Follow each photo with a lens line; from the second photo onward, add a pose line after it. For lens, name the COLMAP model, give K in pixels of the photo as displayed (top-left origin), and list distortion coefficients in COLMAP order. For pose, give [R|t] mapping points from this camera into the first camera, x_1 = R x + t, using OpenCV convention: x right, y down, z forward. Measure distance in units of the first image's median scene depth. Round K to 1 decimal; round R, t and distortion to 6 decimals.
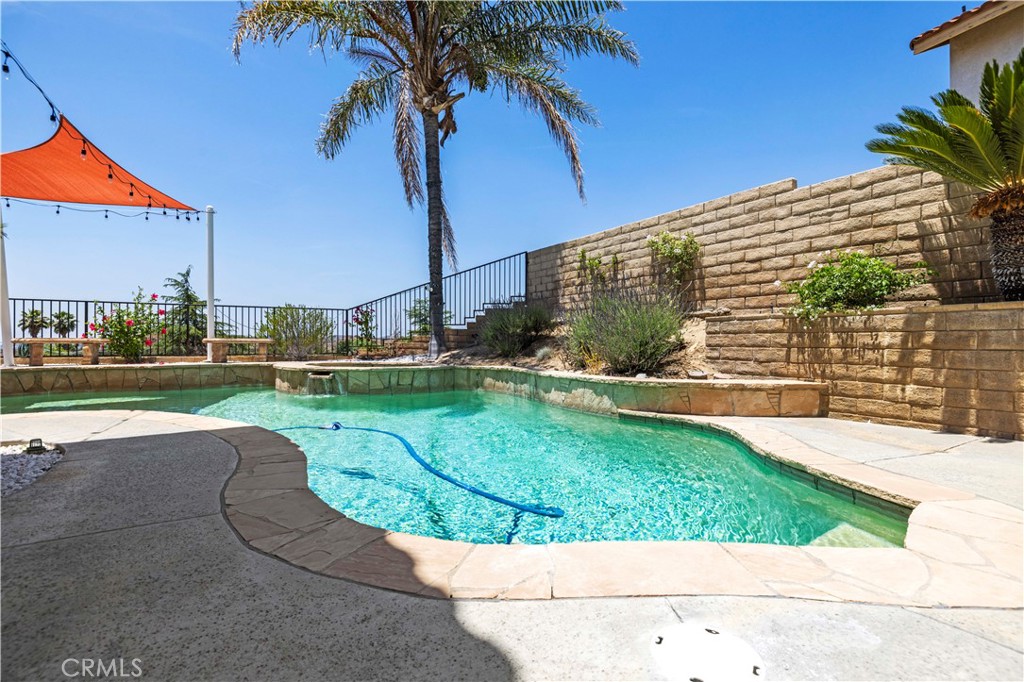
lens RADIAL K [[502.0, 0, 511.2], [0, 502.0, 345.3], [0, 0, 1]] dist [0.006863, 0.000984]
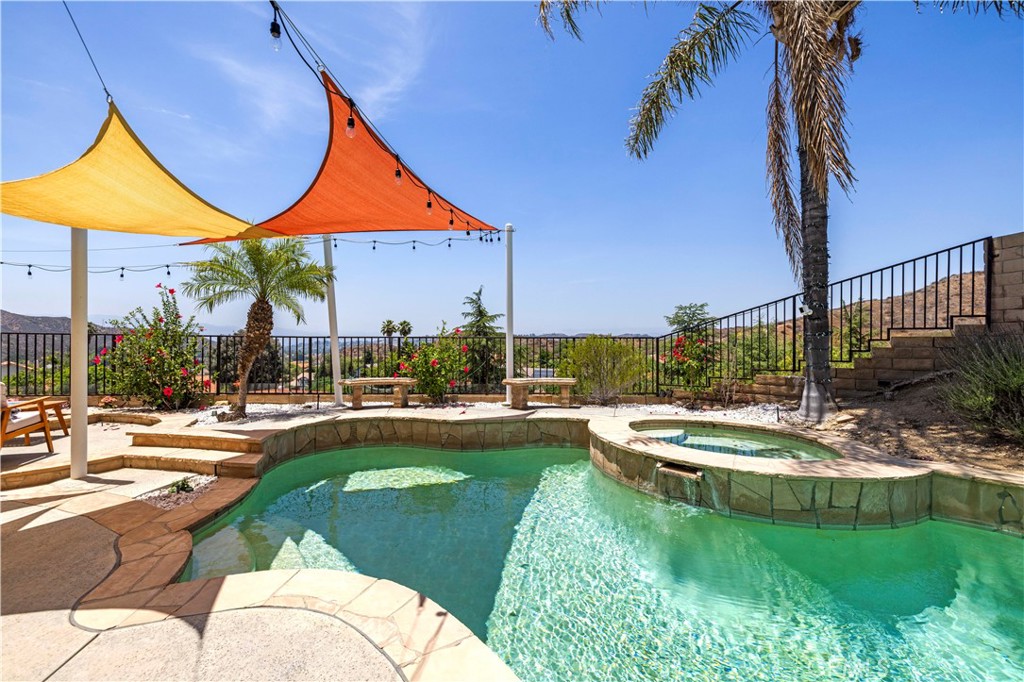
lens RADIAL K [[436.5, 0, 509.5], [0, 436.5, 339.7], [0, 0, 1]] dist [0.007917, -0.000265]
pose [[0.879661, 0.002584, -0.475594, -0.253795], [-0.003750, 0.999992, -0.001504, -0.080515], [0.475587, 0.003107, 0.879663, 0.358219]]
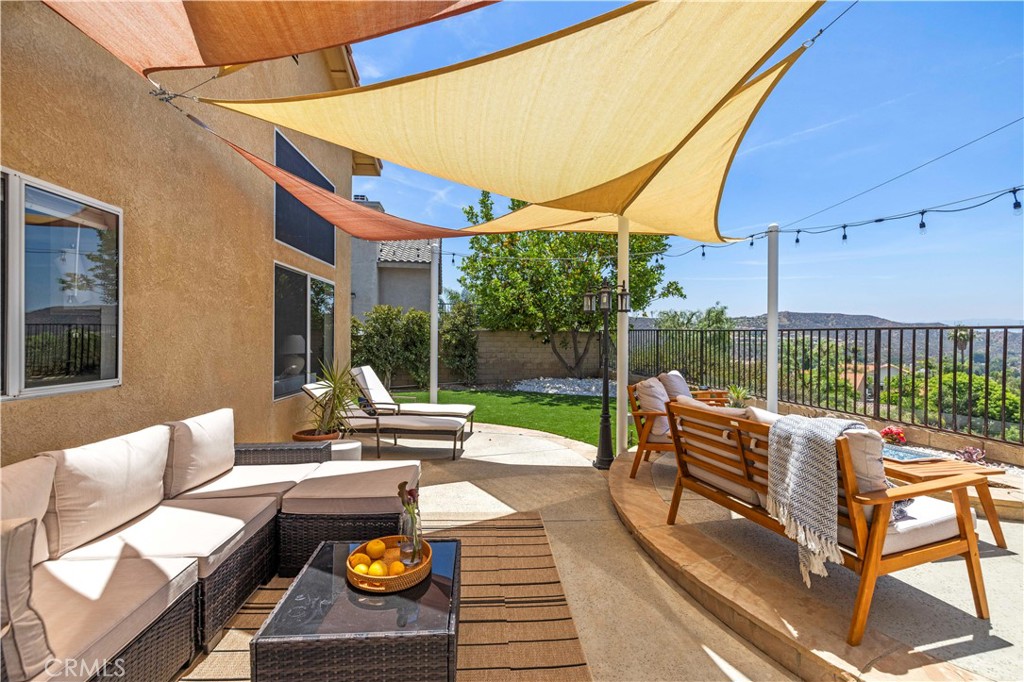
lens RADIAL K [[436.5, 0, 508.7], [0, 436.5, 339.7], [0, 0, 1]] dist [0.007917, -0.000265]
pose [[-0.477595, -0.003572, -0.878573, -0.661171], [-0.012353, 0.999920, 0.002649, -0.072706], [0.878493, 0.012118, -0.477601, 0.454048]]
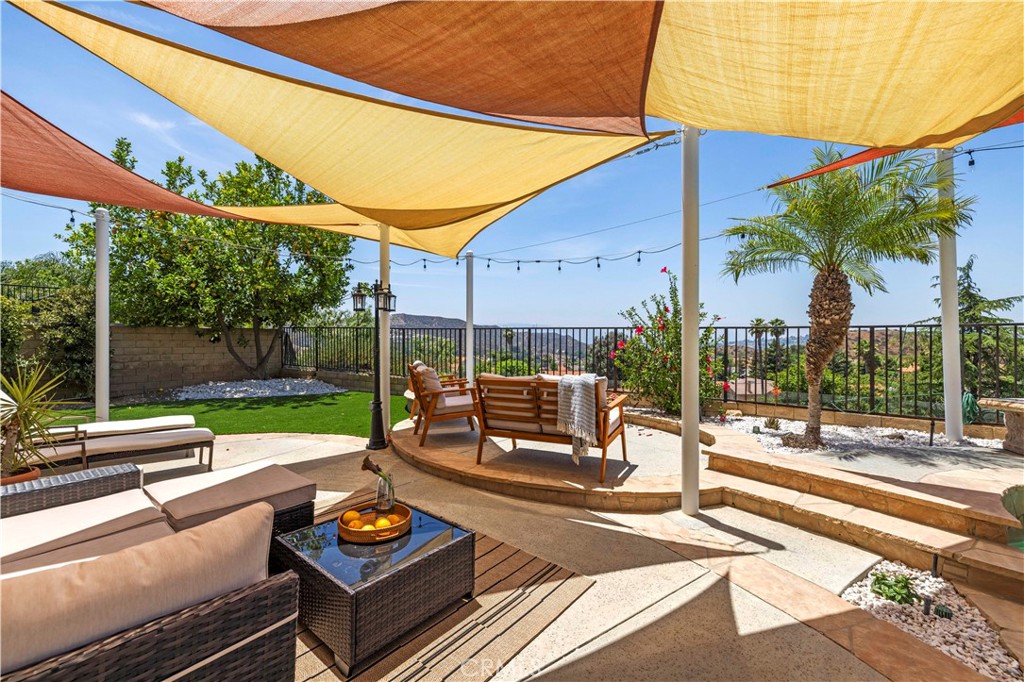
lens RADIAL K [[436.5, 0, 510.1], [0, 436.5, 341.8], [0, 0, 1]] dist [0.007917, -0.000265]
pose [[0.312218, 0.004526, -0.950000, -0.571552], [-0.004252, 0.999985, 0.003367, -0.067736], [0.950001, 0.002988, 0.312233, 0.315780]]
